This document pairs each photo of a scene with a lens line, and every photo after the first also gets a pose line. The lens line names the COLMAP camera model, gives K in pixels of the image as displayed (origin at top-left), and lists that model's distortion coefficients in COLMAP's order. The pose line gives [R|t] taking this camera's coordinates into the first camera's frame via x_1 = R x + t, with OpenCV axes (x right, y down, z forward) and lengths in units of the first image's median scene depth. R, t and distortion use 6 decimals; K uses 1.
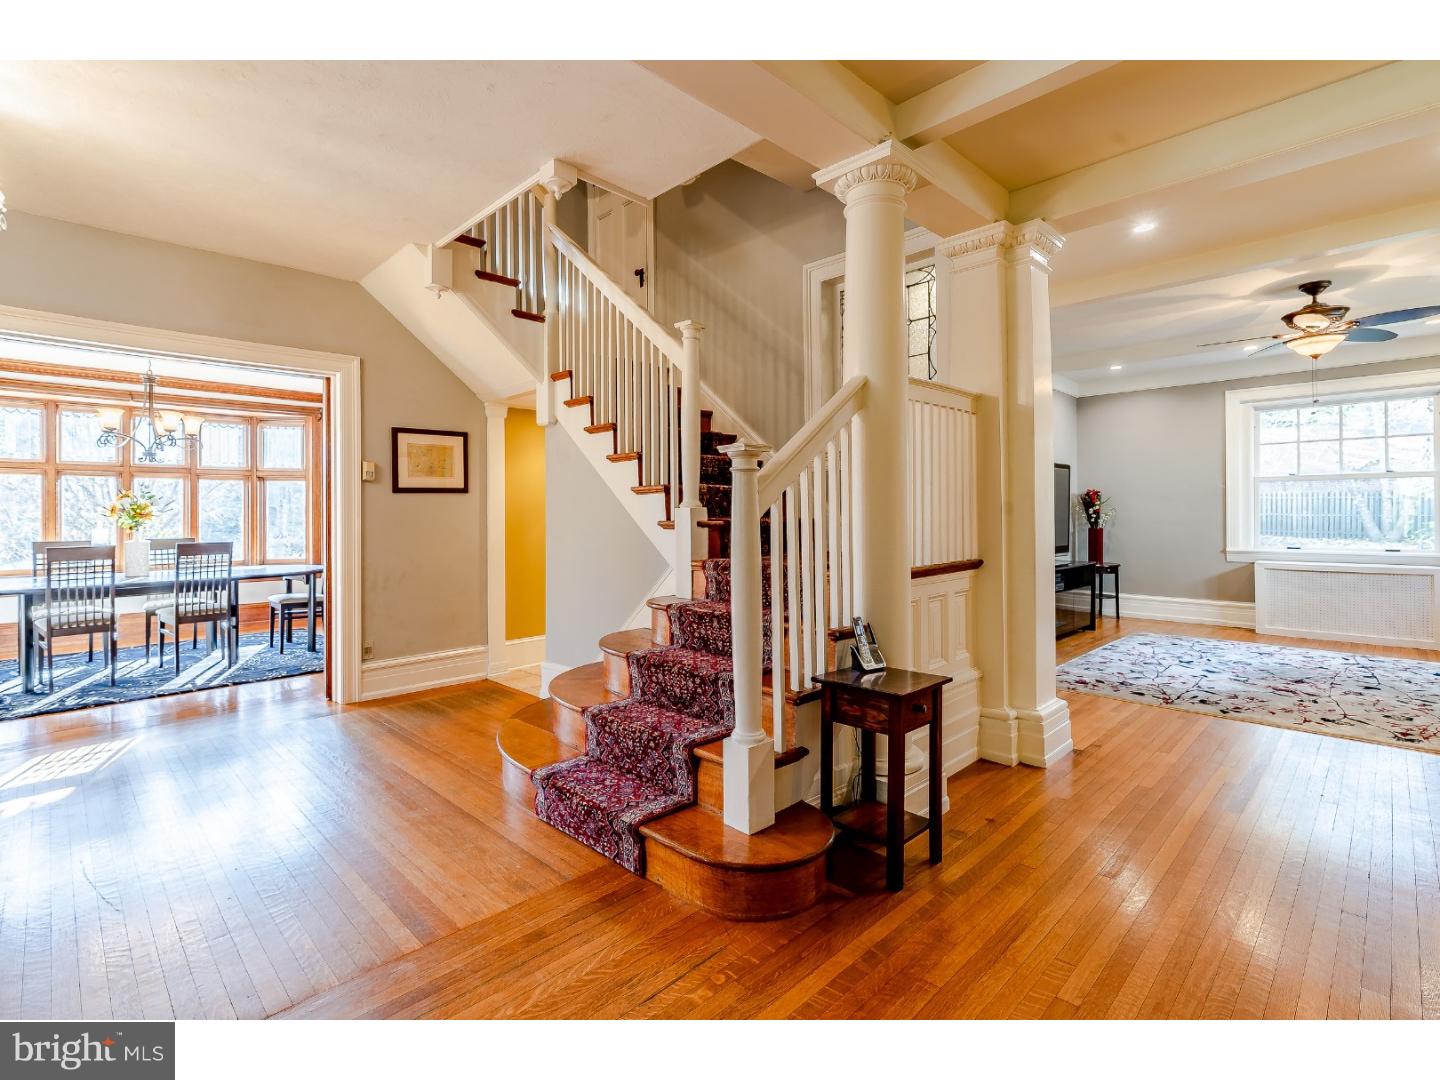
lens RADIAL K [[679.5, 0, 717.6], [0, 679.5, 518.7], [0, 0, 1]] dist [-0.002108, -0.000741]
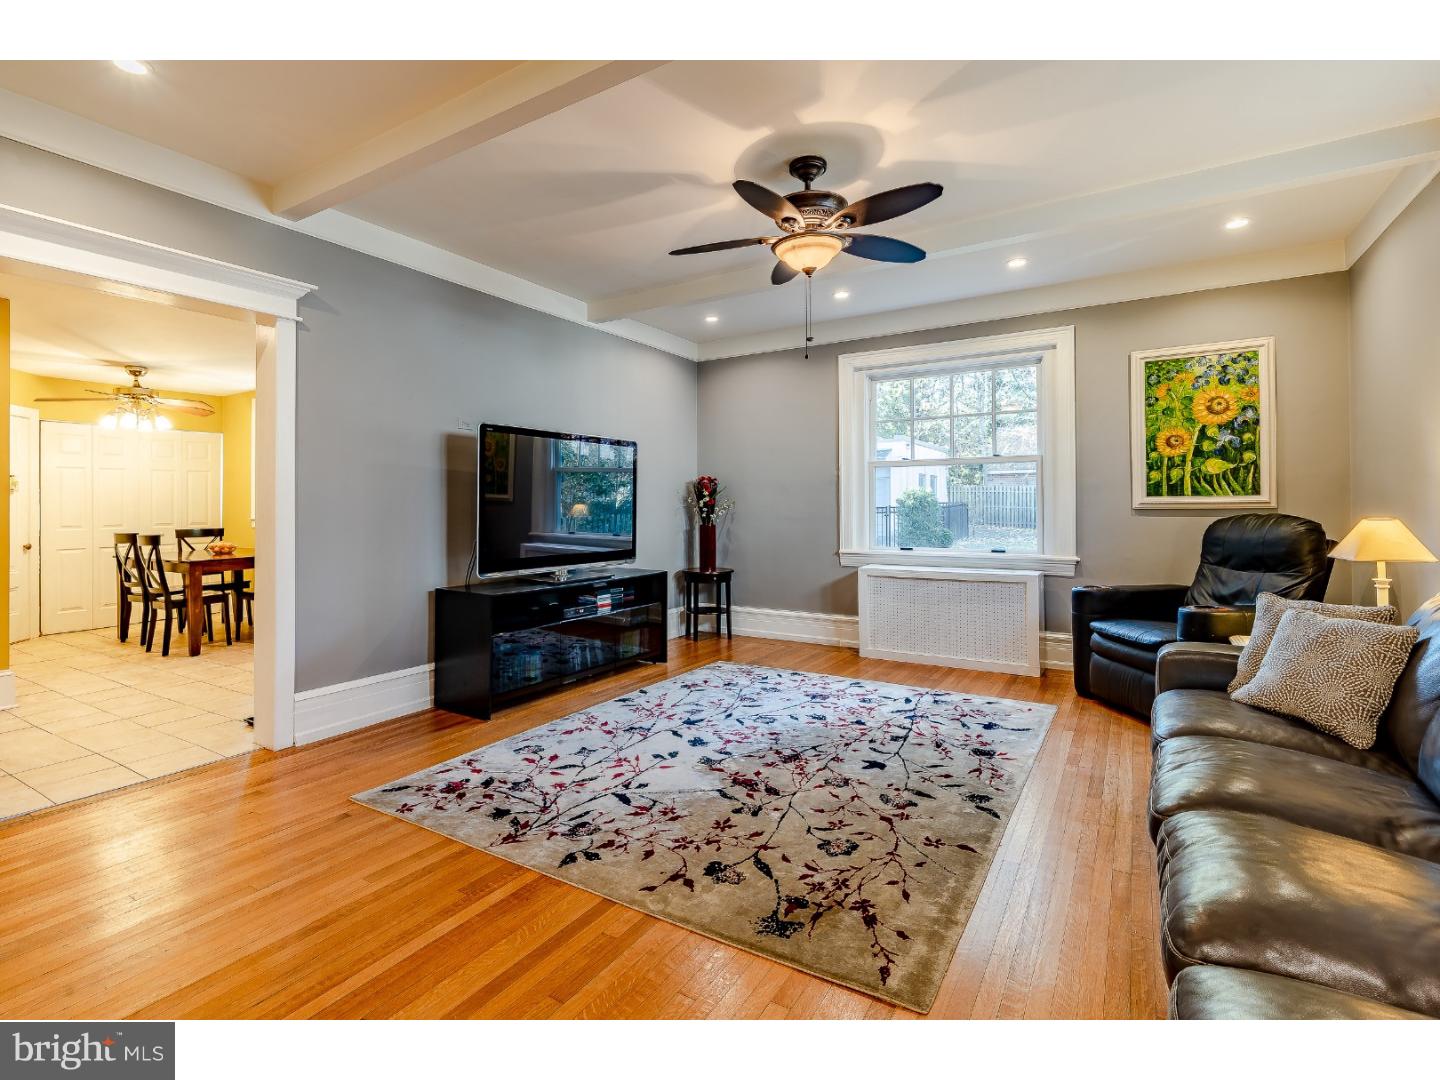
lens RADIAL K [[681.2, 0, 713.7], [0, 681.2, 505.0], [0, 0, 1]] dist [-0.000280, -0.000331]
pose [[0.974192, 0.000787, 0.225720, 0.453068], [0.001185, 0.999962, -0.008602, -0.002805], [-0.225718, 0.008648, 0.974154, 0.261639]]
